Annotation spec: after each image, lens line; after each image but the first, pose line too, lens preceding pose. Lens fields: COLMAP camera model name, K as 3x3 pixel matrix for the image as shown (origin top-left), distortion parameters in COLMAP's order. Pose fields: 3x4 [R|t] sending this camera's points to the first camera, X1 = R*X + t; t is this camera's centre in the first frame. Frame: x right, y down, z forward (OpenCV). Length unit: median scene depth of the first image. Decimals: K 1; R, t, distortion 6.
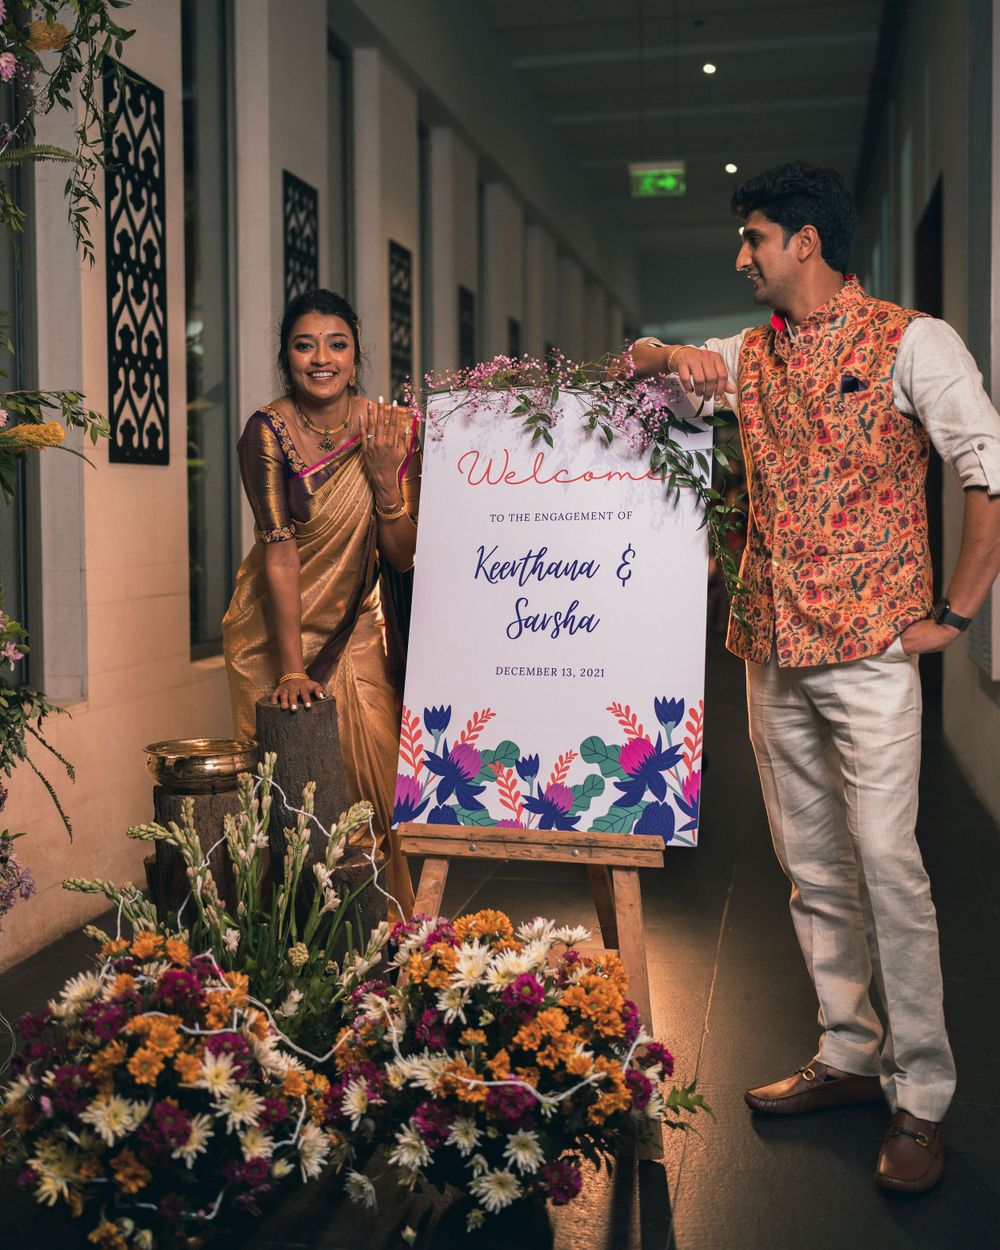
lens RADIAL K [[1351.5, 0, 567.6], [0, 1351.5, 624.9], [0, 0, 1]] dist [0.008158, 0.000283]
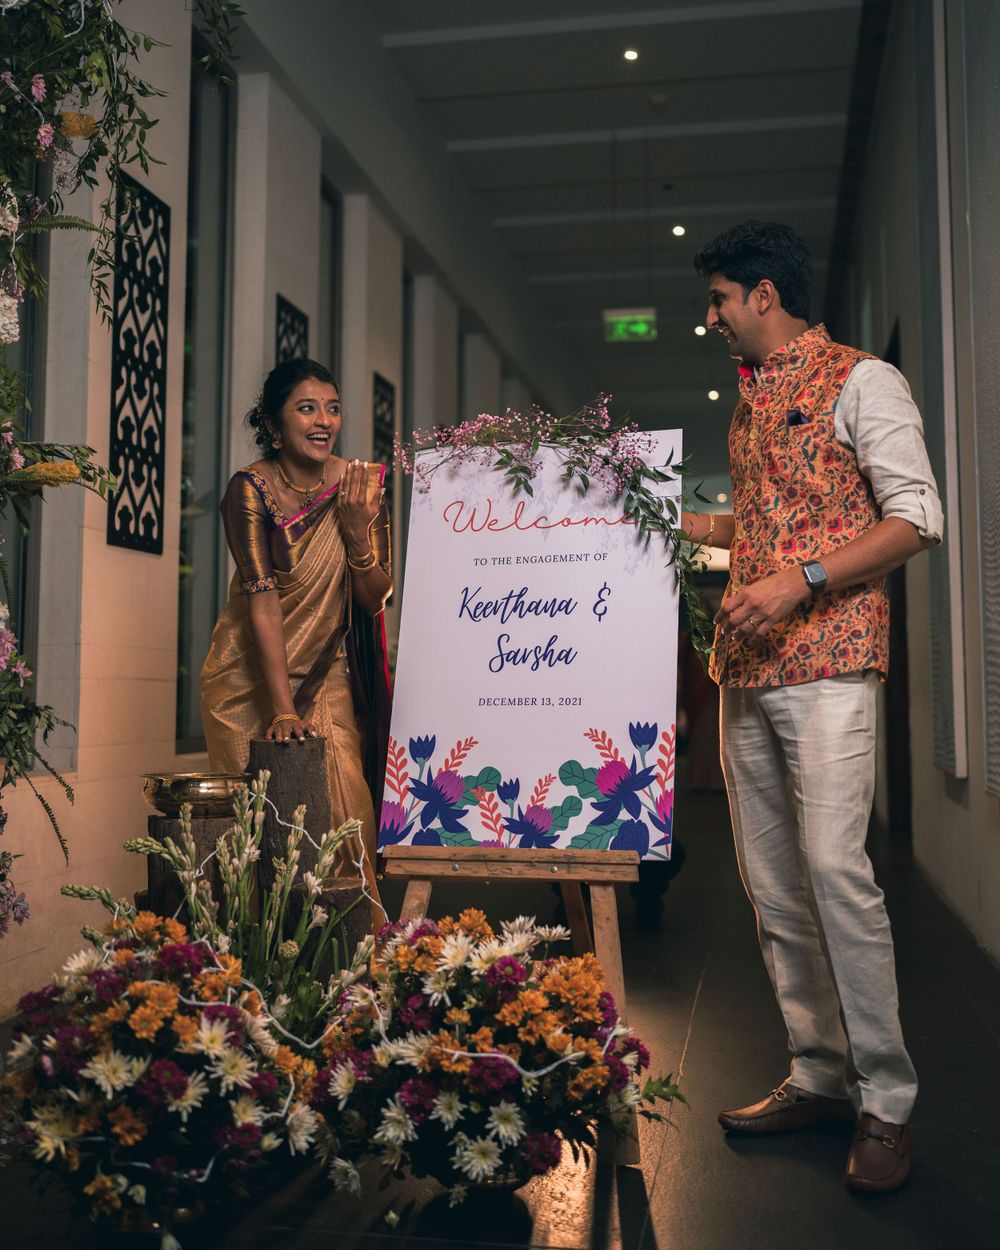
lens RADIAL K [[1351.5, 0, 567.6], [0, 1351.5, 624.9], [0, 0, 1]] dist [0.008158, 0.000283]
pose [[0.999819, 0.002082, 0.018895, -0.004126], [0.000157, 0.993045, -0.117735, 0.106070], [-0.019008, 0.117716, 0.992865, -0.060489]]
